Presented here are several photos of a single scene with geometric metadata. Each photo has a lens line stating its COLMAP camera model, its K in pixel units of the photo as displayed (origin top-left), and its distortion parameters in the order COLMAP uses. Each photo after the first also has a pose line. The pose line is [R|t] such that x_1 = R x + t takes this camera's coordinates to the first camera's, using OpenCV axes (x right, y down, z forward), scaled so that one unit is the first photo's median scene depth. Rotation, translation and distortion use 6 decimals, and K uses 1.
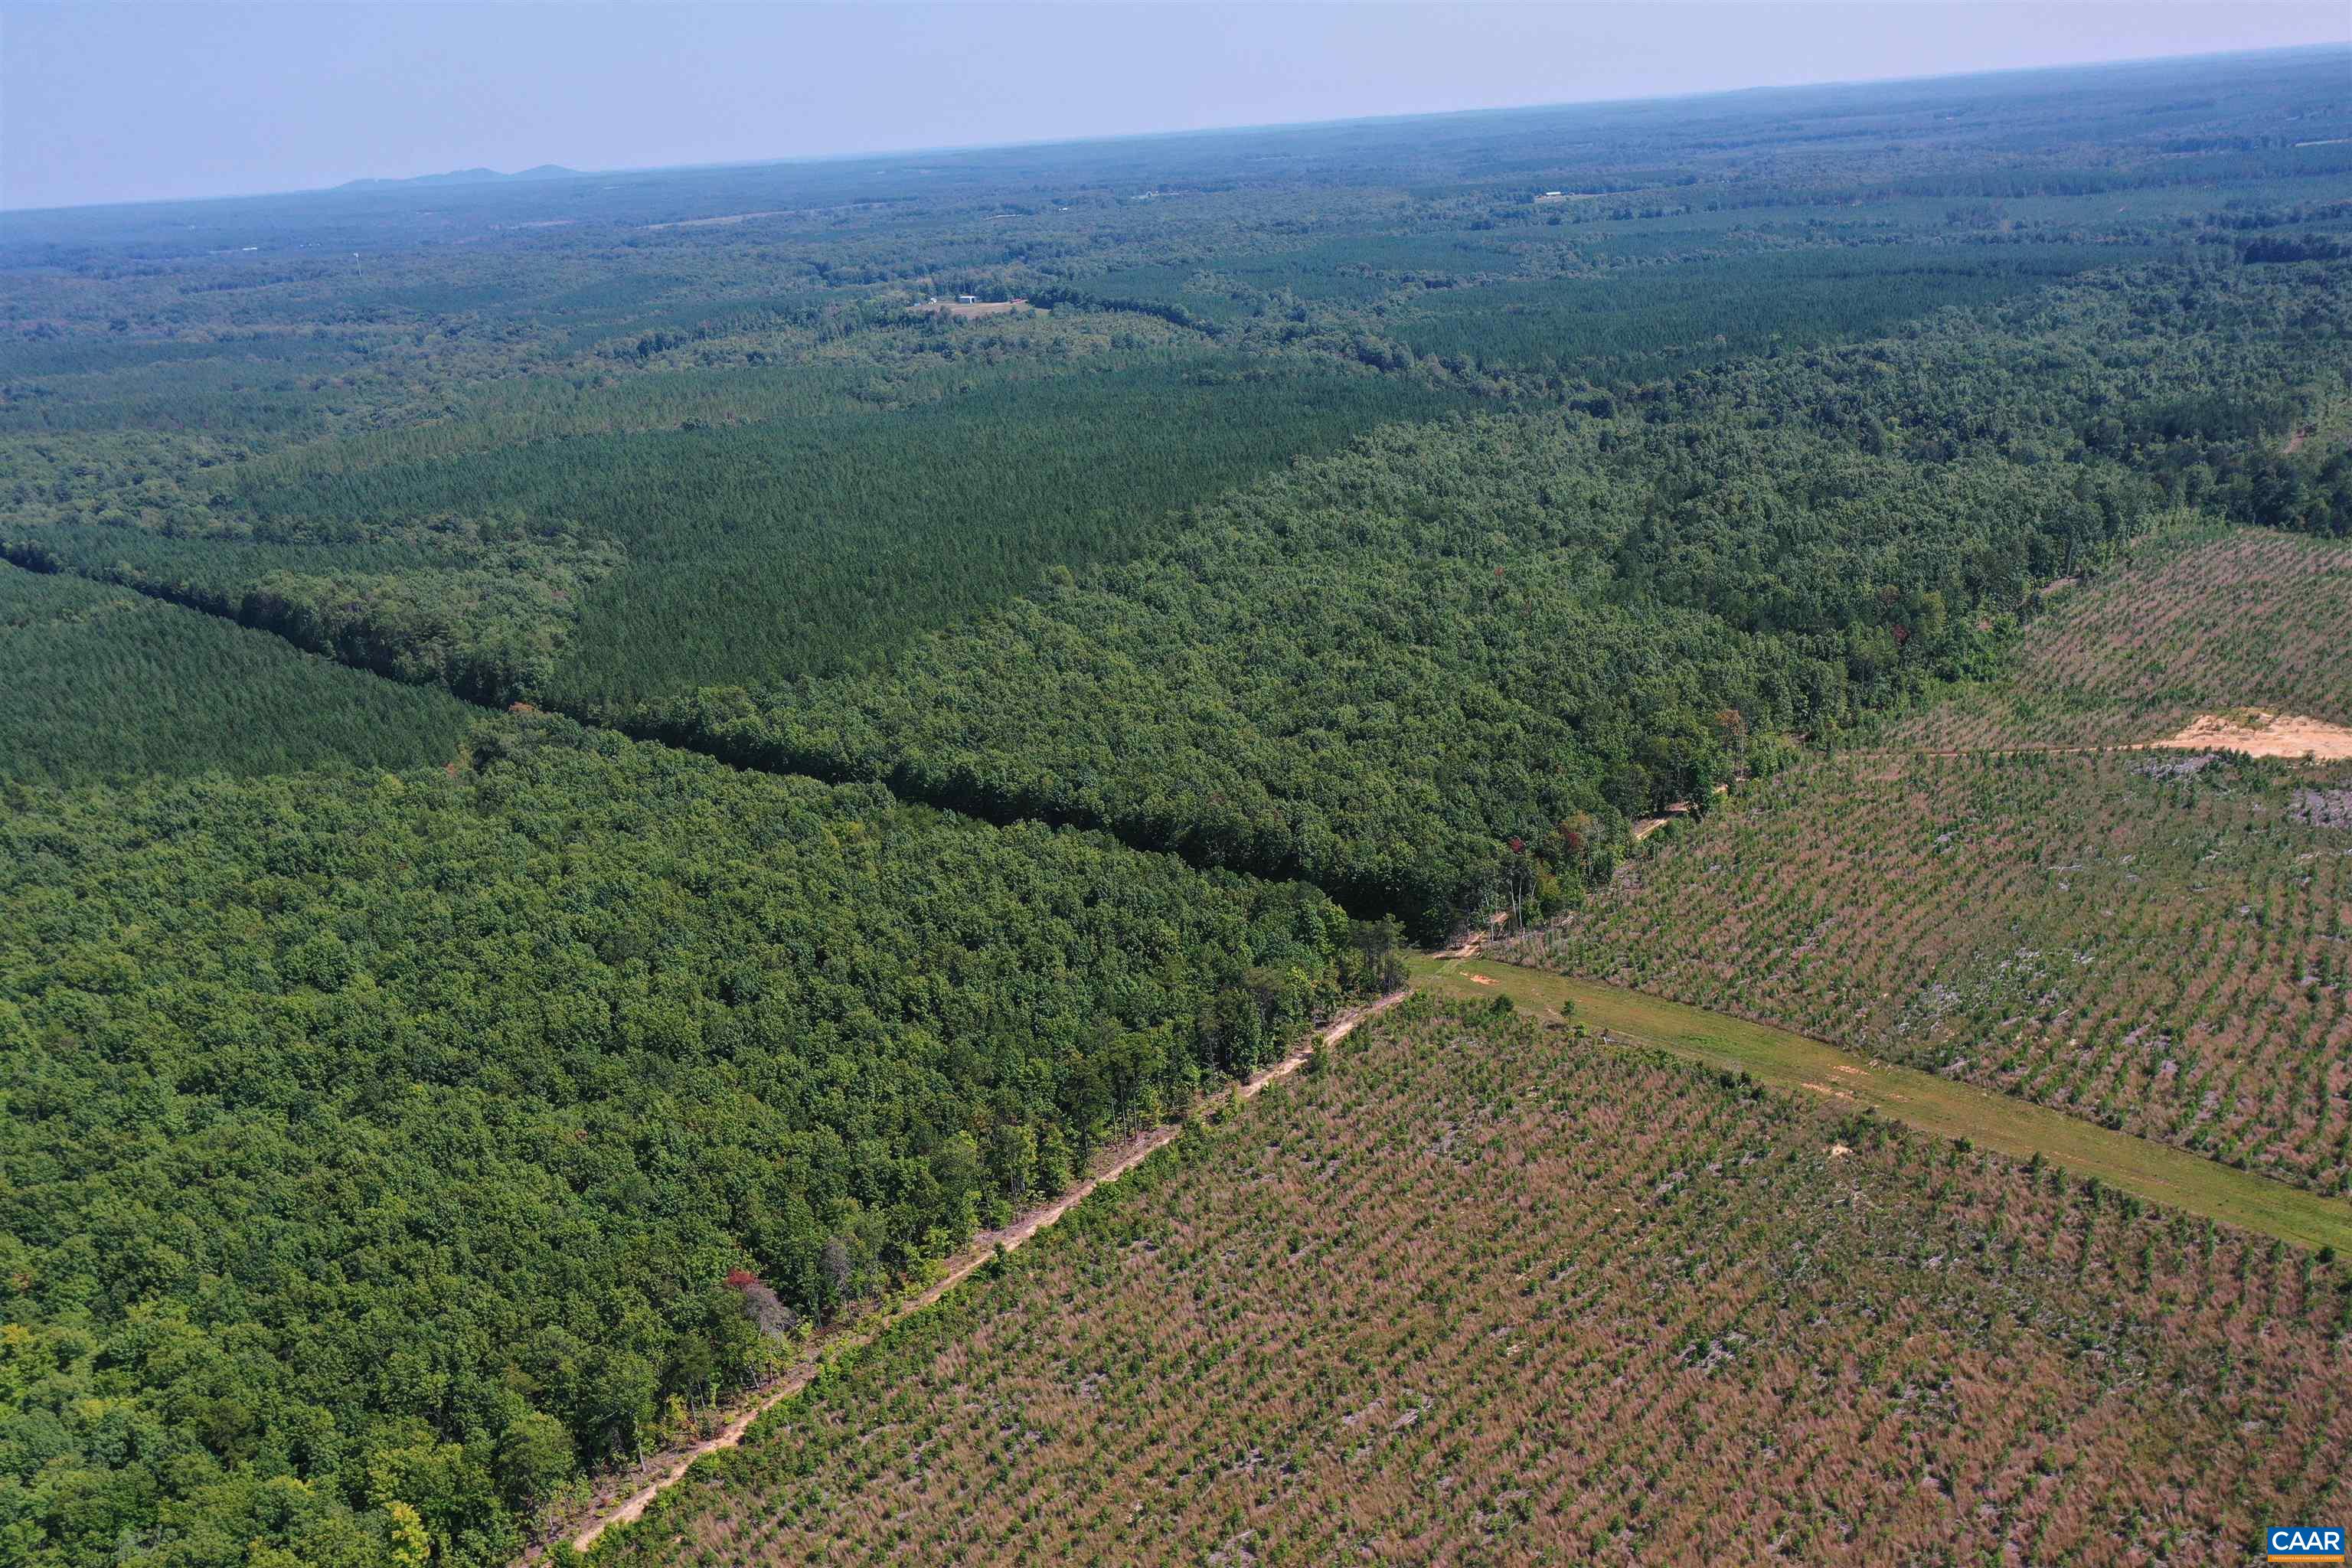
lens RADIAL K [[1866.0, 0, 1168.5], [0, 1866.0, 788.0], [0, 0, 1]] dist [0.018659, 0.007729]
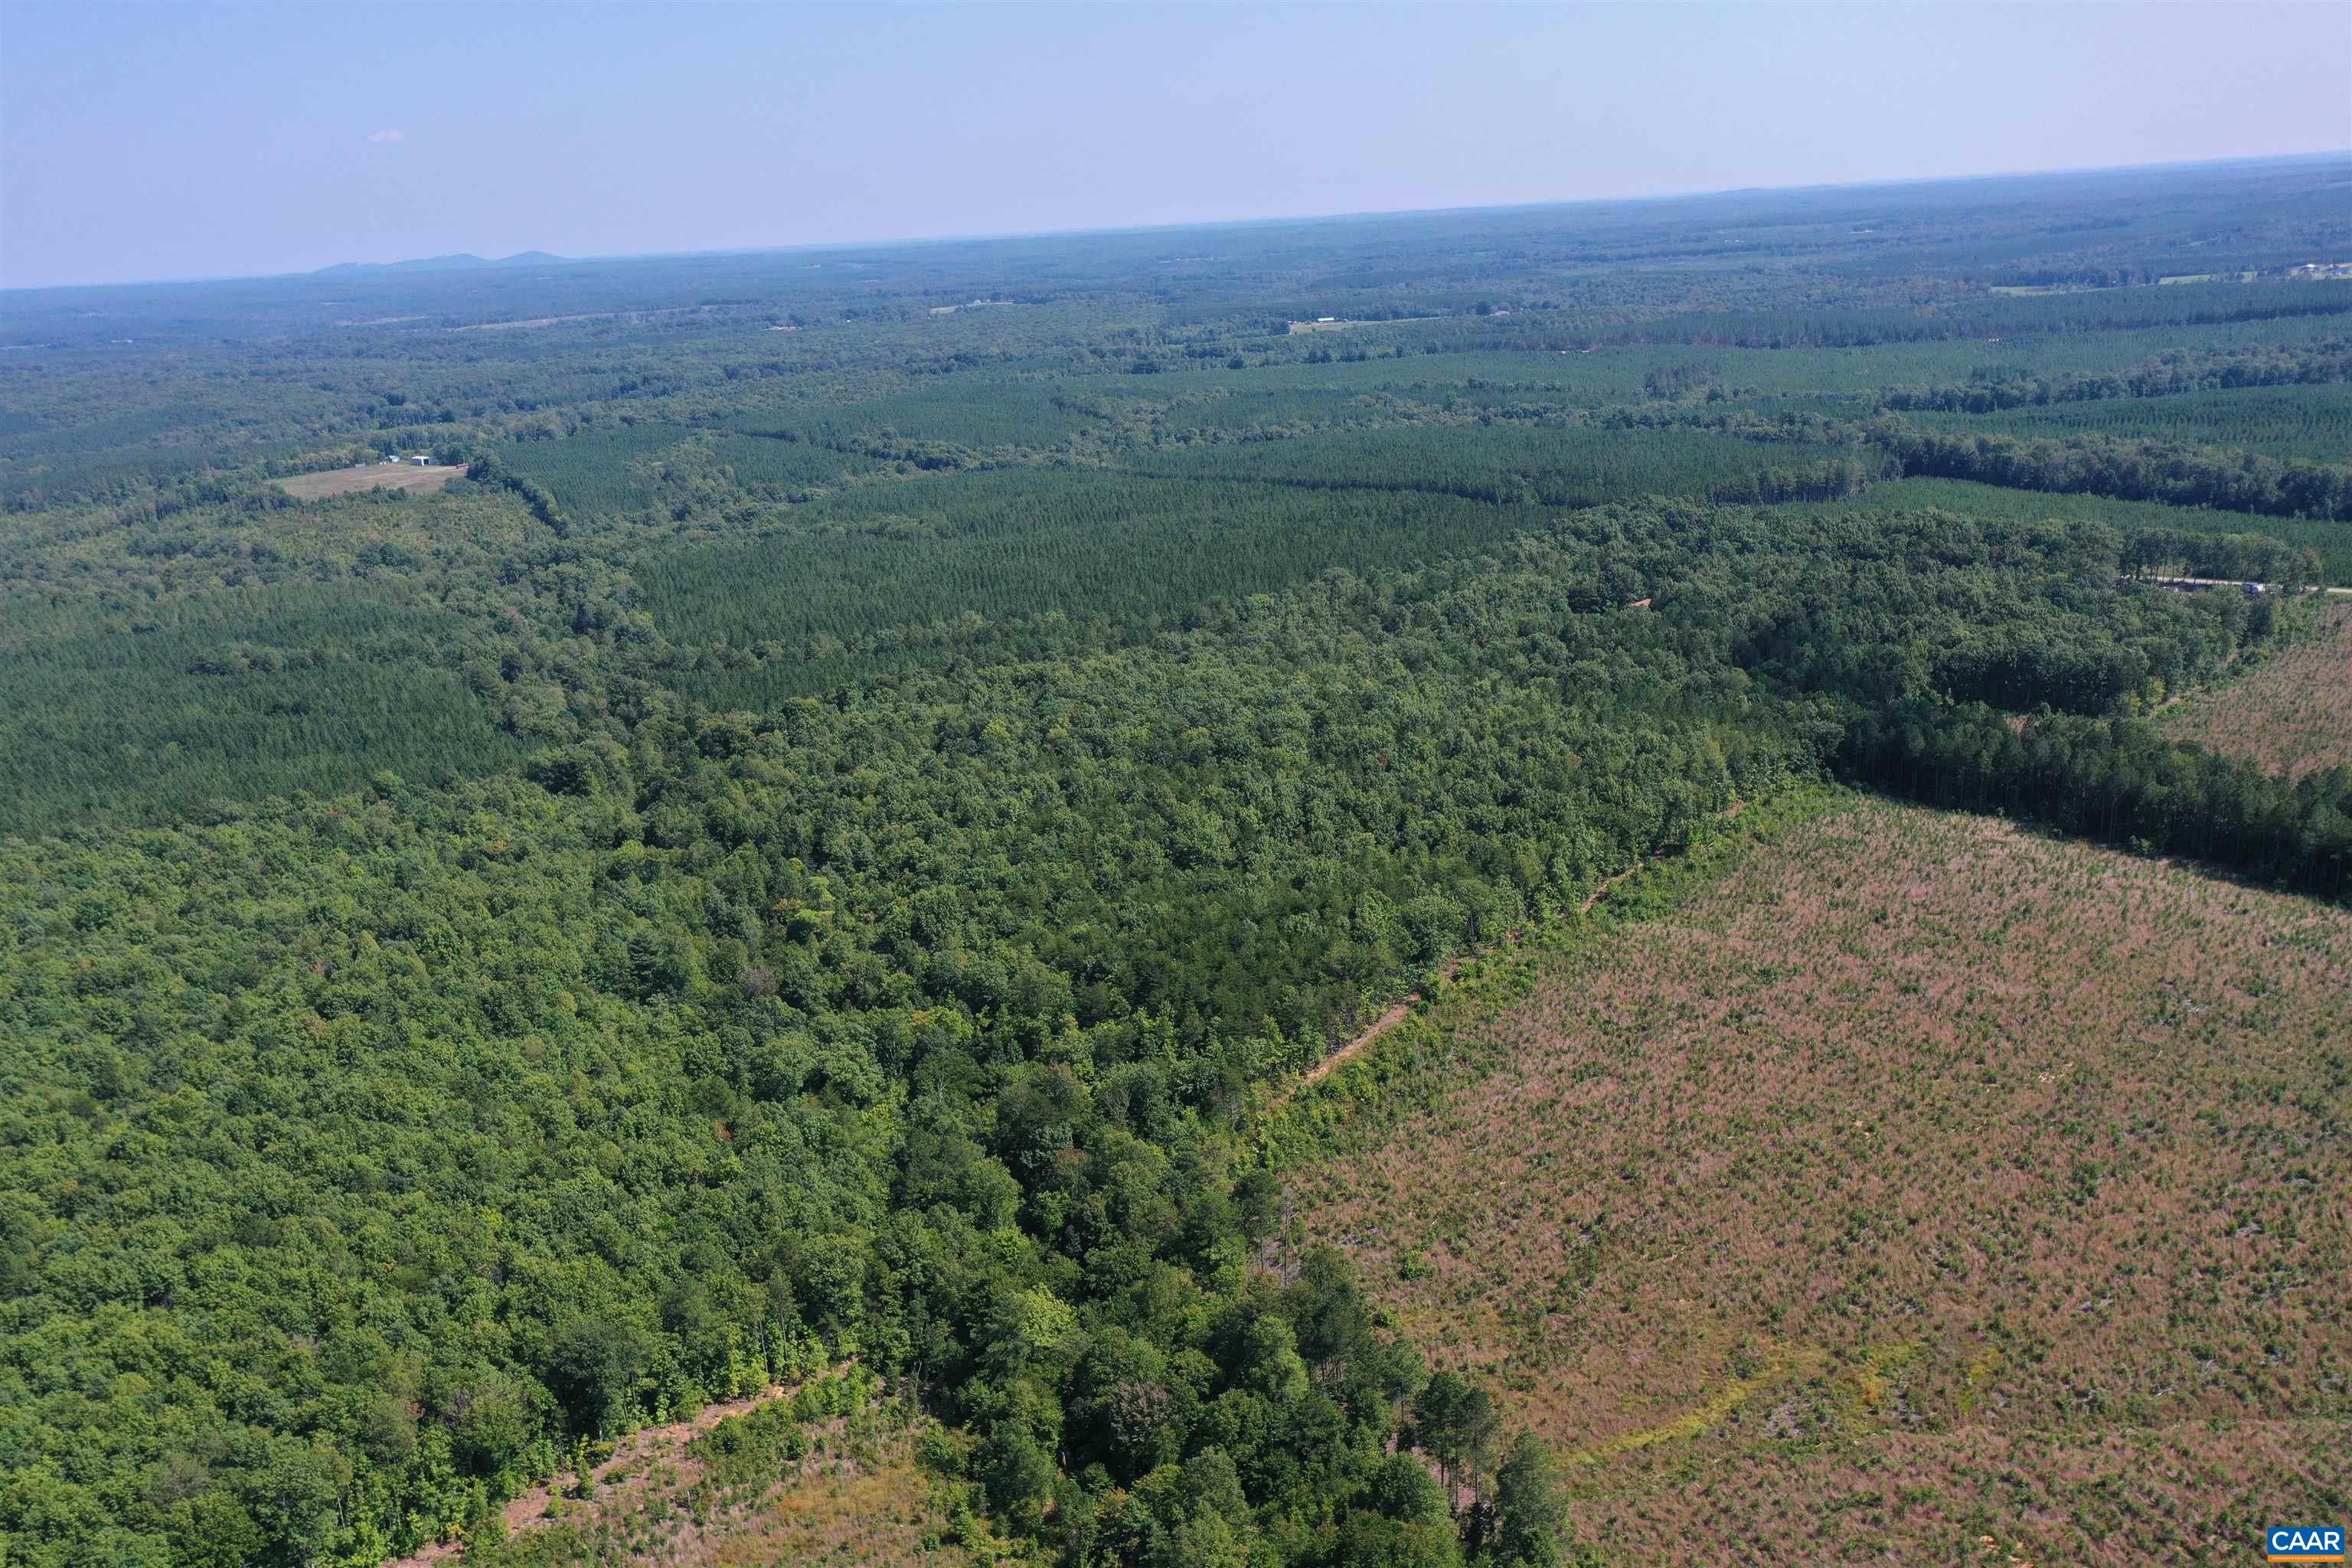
lens RADIAL K [[1866.0, 0, 1174.9], [0, 1866.0, 820.6], [0, 0, 1]] dist [0.018659, 0.007729]
pose [[0.999843, 0.014979, -0.009477, 0.380661], [-0.015234, 0.999505, -0.027510, -0.154828], [0.009060, 0.027651, 0.999577, 0.354128]]
